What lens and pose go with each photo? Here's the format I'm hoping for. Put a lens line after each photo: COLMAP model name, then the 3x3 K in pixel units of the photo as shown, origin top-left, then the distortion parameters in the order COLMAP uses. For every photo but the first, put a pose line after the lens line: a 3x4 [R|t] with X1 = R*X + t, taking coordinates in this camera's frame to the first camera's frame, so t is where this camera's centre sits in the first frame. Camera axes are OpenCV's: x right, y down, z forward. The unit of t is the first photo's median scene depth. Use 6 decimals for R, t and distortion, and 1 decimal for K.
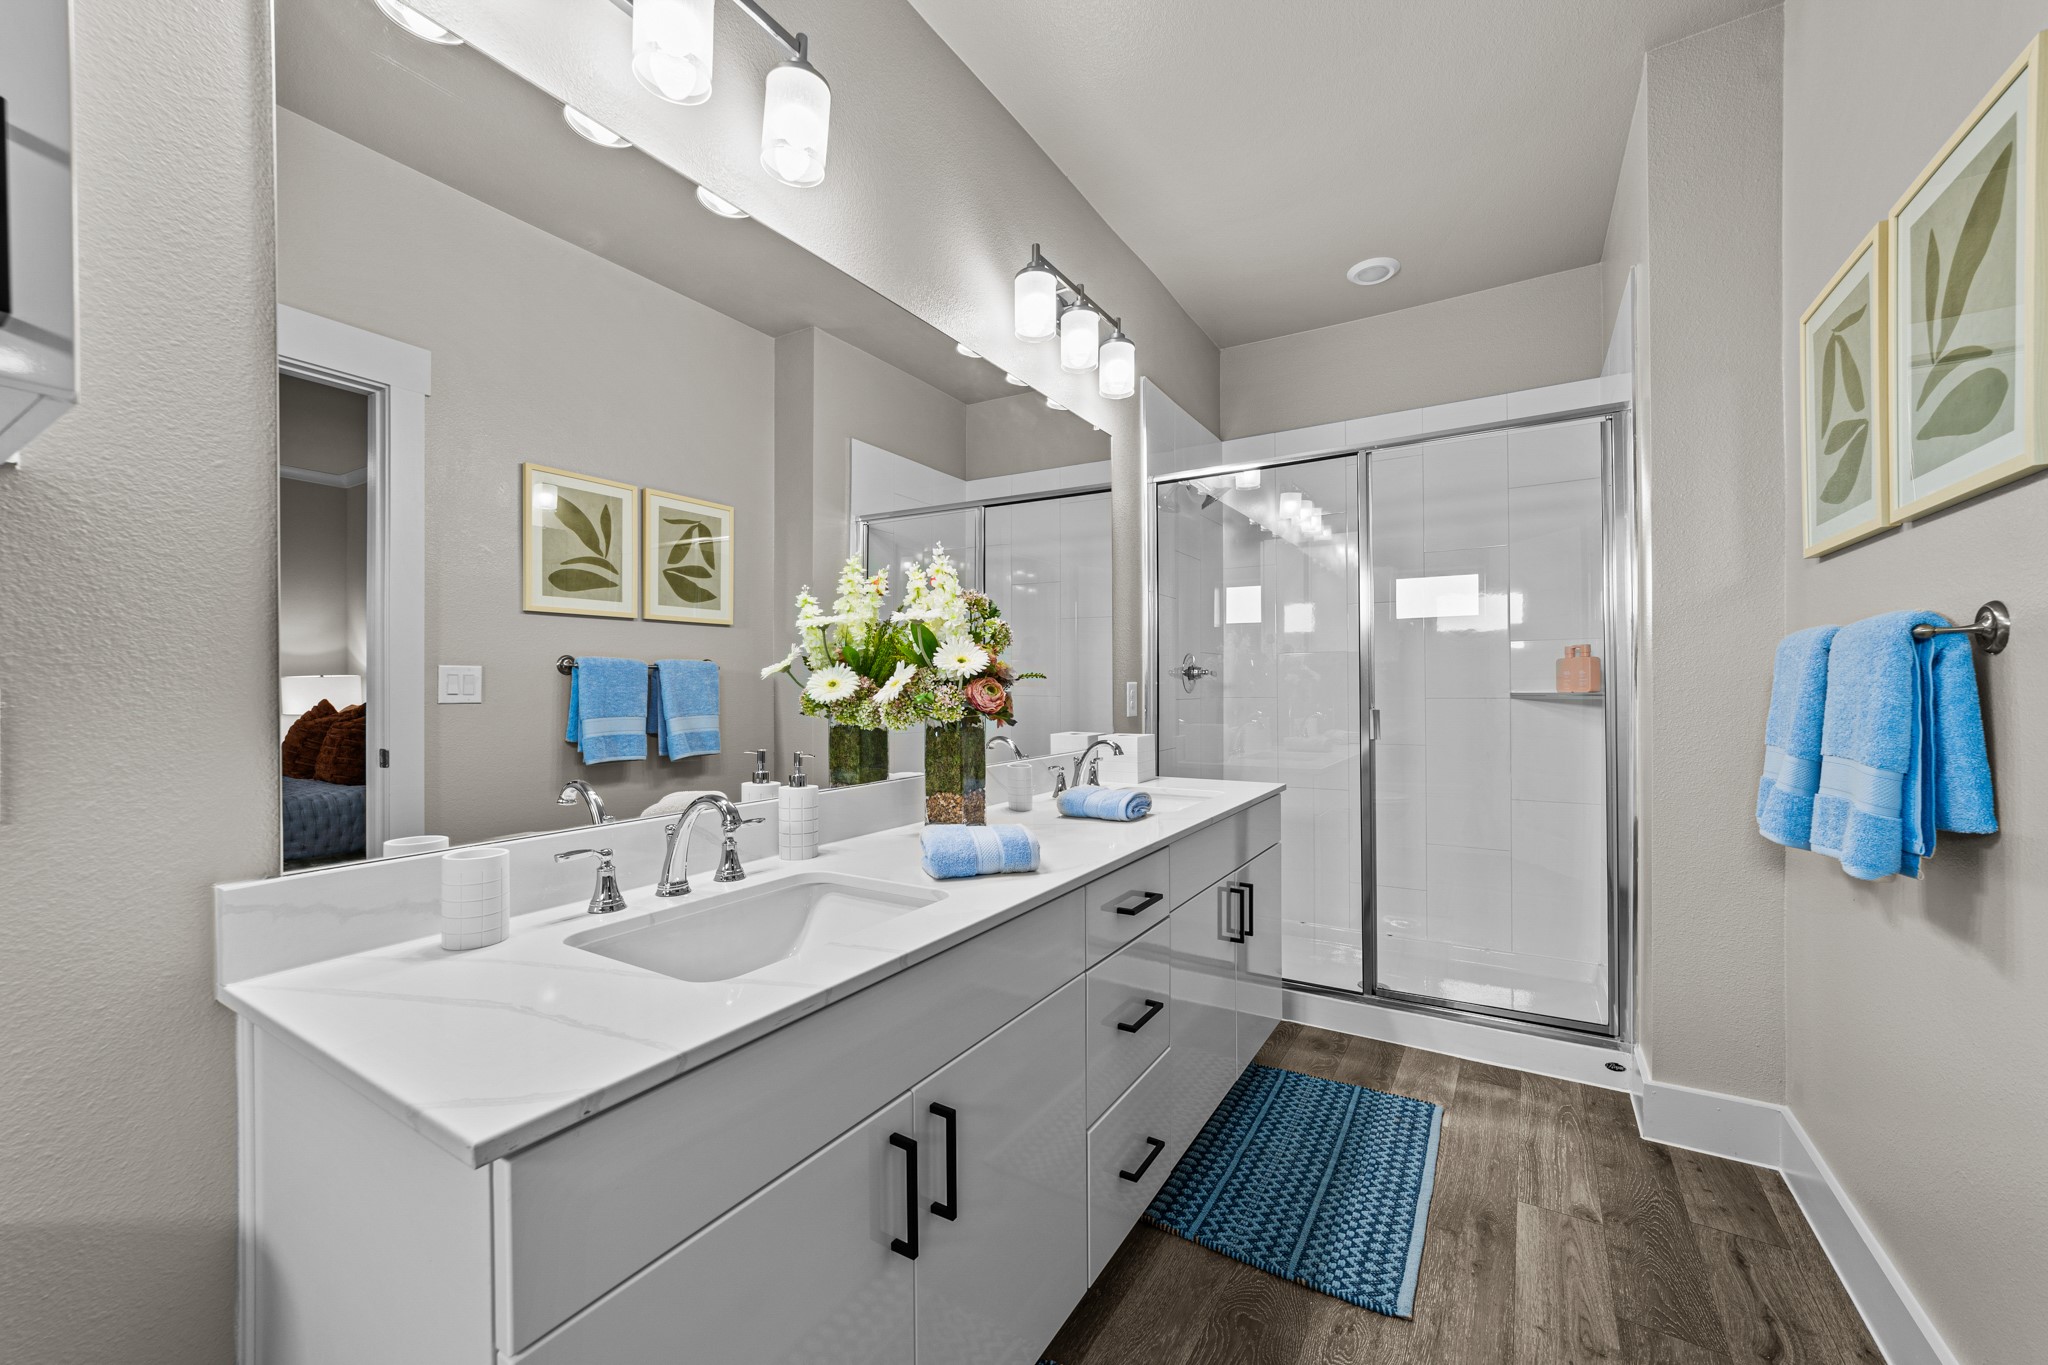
lens RADIAL K [[794.6, 0, 1044.3], [0, 794.6, 679.1], [0, 0, 1]] dist [-0.016640, 0.007374]
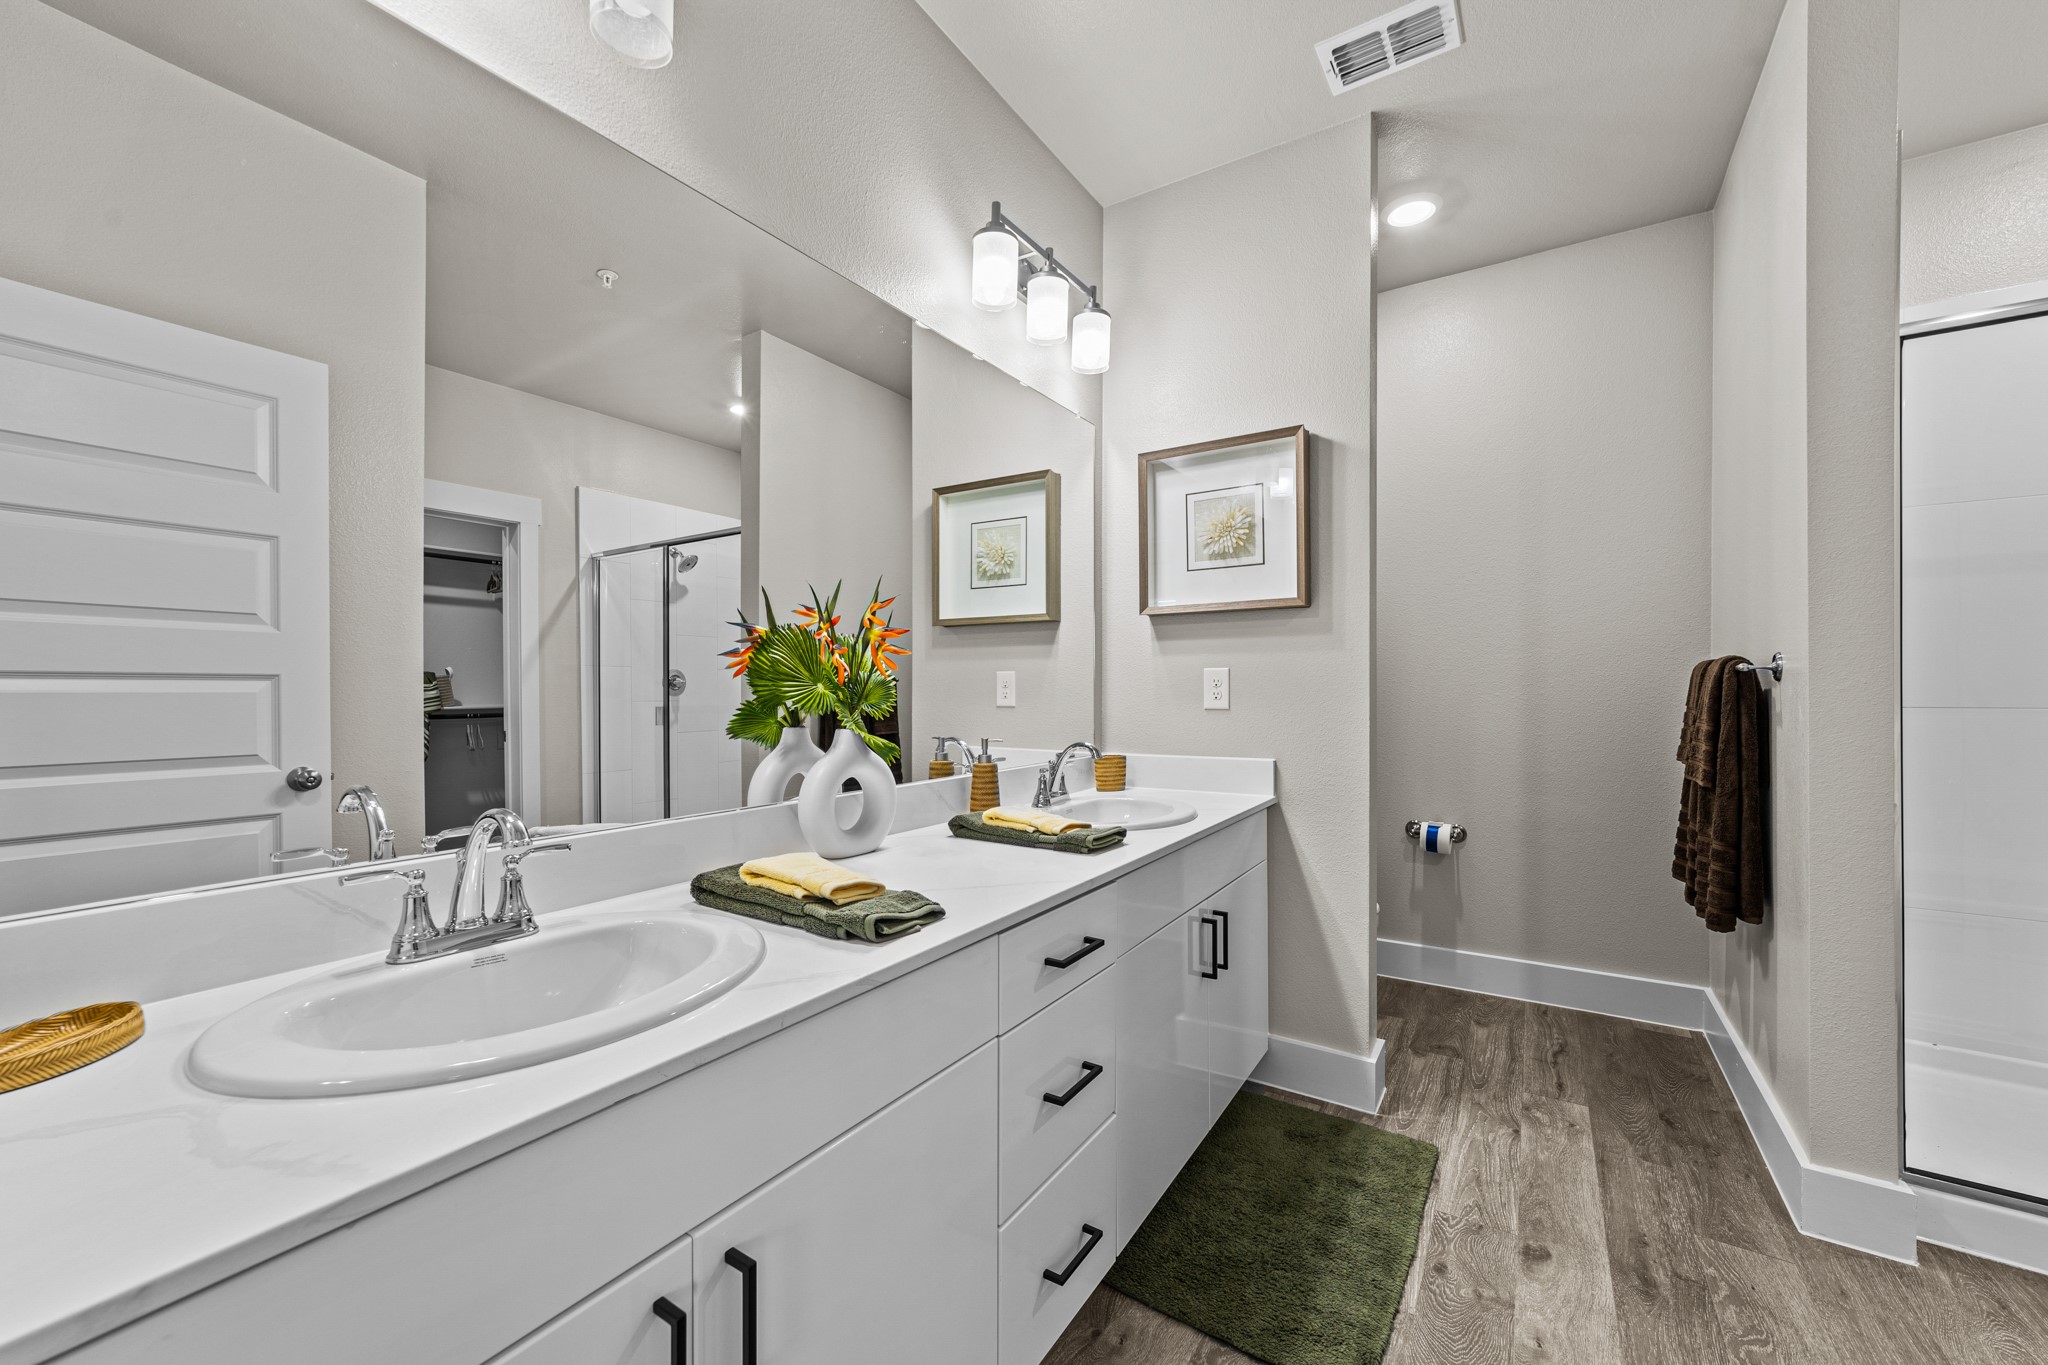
lens RADIAL K [[794.6, 0, 1018.5], [0, 794.6, 690.1], [0, 0, 1]] dist [-0.016640, 0.007374]
pose [[0.999210, 0.000875, -0.039726, 0.063287], [-0.000401, 0.999929, 0.011944, -0.000571], [0.039734, -0.011919, 0.999139, 0.107773]]
